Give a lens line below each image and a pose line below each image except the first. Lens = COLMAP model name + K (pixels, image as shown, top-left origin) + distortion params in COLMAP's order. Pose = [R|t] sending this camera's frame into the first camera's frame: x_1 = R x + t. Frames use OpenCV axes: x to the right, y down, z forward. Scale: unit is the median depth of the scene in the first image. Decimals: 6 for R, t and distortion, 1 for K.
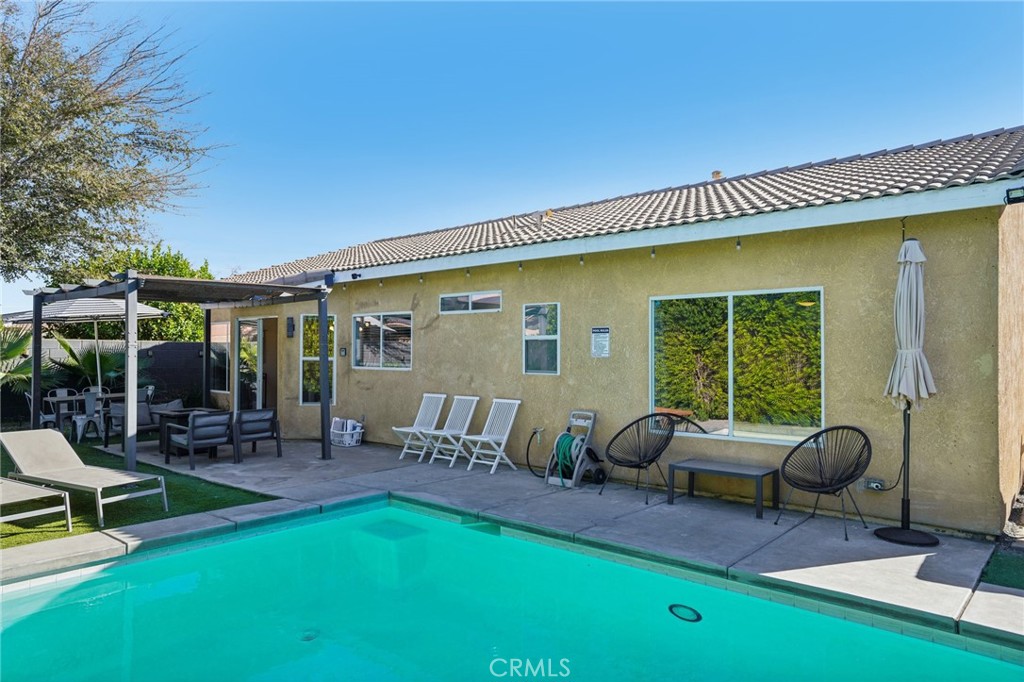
lens RADIAL K [[654.5, 0, 512.0], [0, 654.5, 341.0], [0, 0, 1]] dist [-0.027220, 0.000990]
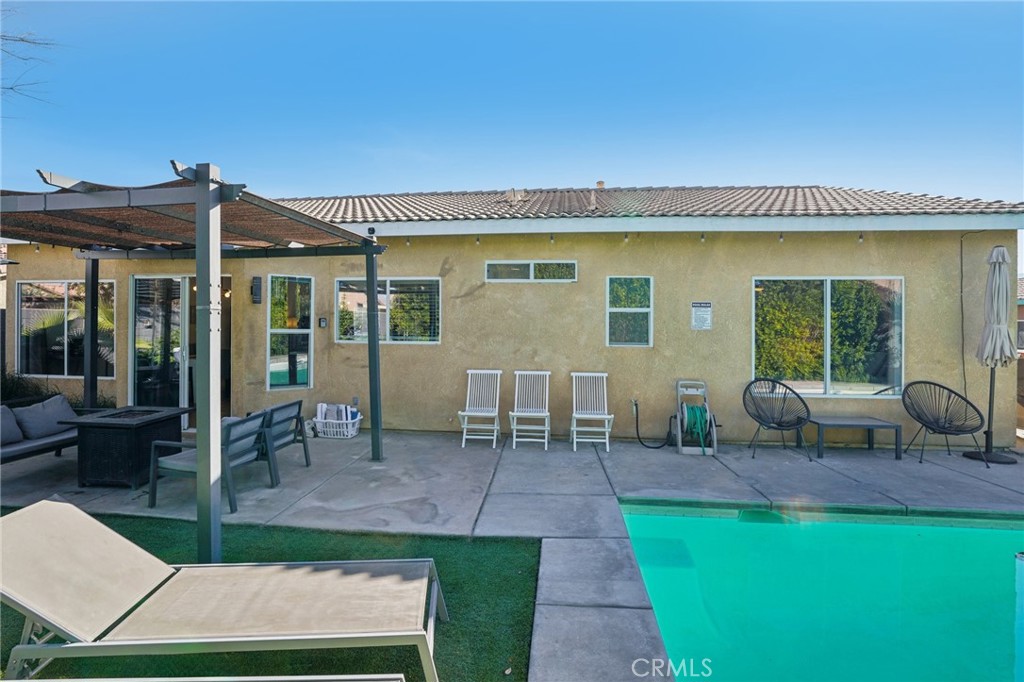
lens RADIAL K [[482.8, 0, 510.0], [0, 482.8, 321.8], [0, 0, 1]] dist [-0.065807, 0.022225]
pose [[0.828883, 0.005006, 0.559399, -0.492187], [-0.014814, 0.999806, 0.013003, 0.005548], [-0.559226, -0.019065, 0.828796, 0.456341]]
